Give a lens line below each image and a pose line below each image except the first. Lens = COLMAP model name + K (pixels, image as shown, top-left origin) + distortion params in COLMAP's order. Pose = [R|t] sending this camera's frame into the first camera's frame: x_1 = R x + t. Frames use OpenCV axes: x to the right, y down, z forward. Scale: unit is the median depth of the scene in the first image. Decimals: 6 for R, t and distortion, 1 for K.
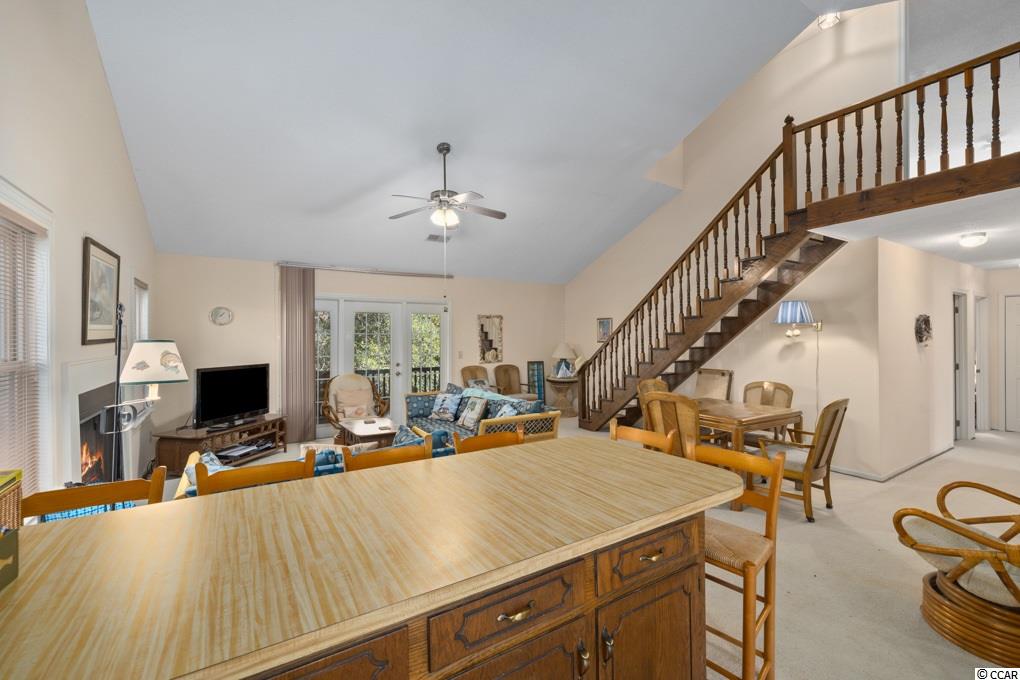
lens RADIAL K [[429.4, 0, 505.0], [0, 429.4, 332.9], [0, 0, 1]] dist [-0.001038, -0.000053]
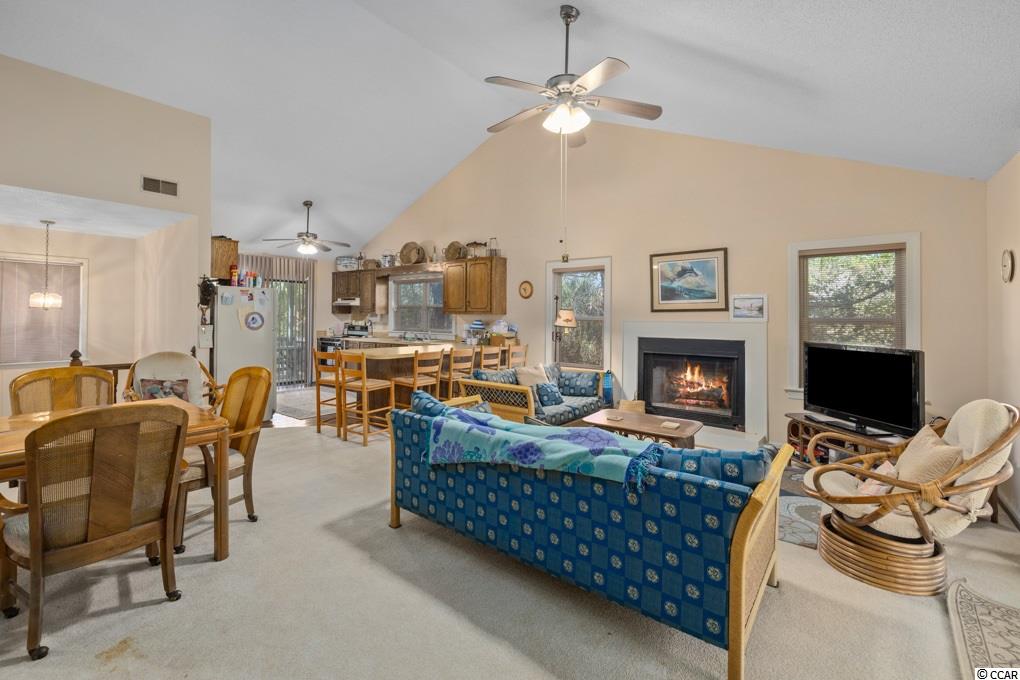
lens RADIAL K [[447.5, 0, 496.4], [0, 447.5, 316.1], [0, 0, 1]] dist [-0.002254, -0.000159]
pose [[-0.948372, -0.007272, -0.317077, 0.133557], [-0.004653, 0.999949, -0.009018, 0.030831], [0.317127, -0.007077, -0.948357, 1.220282]]
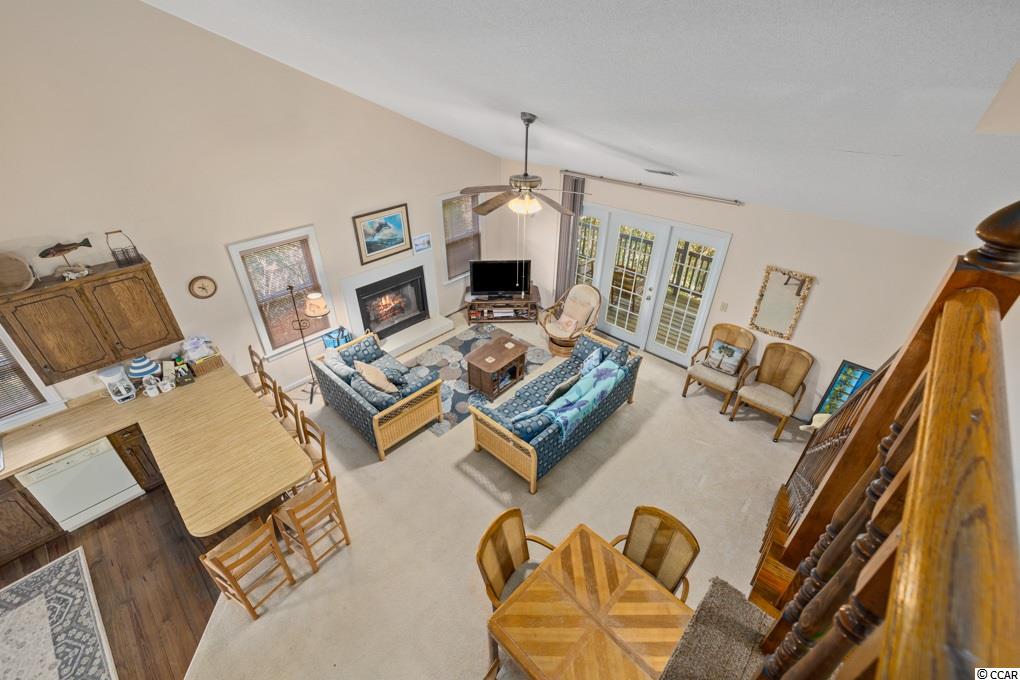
lens RADIAL K [[429.4, 0, 505.0], [0, 429.4, 332.9], [0, 0, 1]] dist [-0.001038, -0.000053]
pose [[0.256640, 0.515982, -0.817251, 0.540384], [0.005597, 0.844763, 0.535111, -0.390838], [0.966491, -0.141905, 0.213912, 0.546913]]
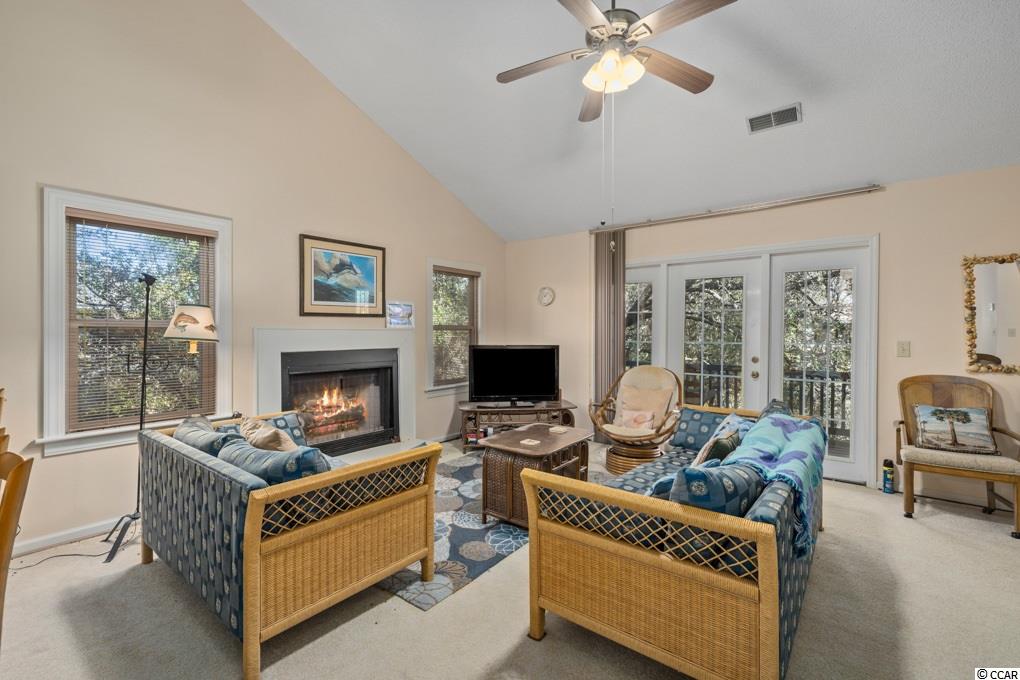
lens RADIAL K [[444.9, 0, 505.7], [0, 444.9, 330.1], [0, 0, 1]] dist [0.003918, 0.000062]
pose [[0.344772, 0.000039, -0.938686, 0.246300], [0.003793, 0.999992, 0.001435, 0.033640], [0.938679, -0.004055, 0.344769, 0.515682]]
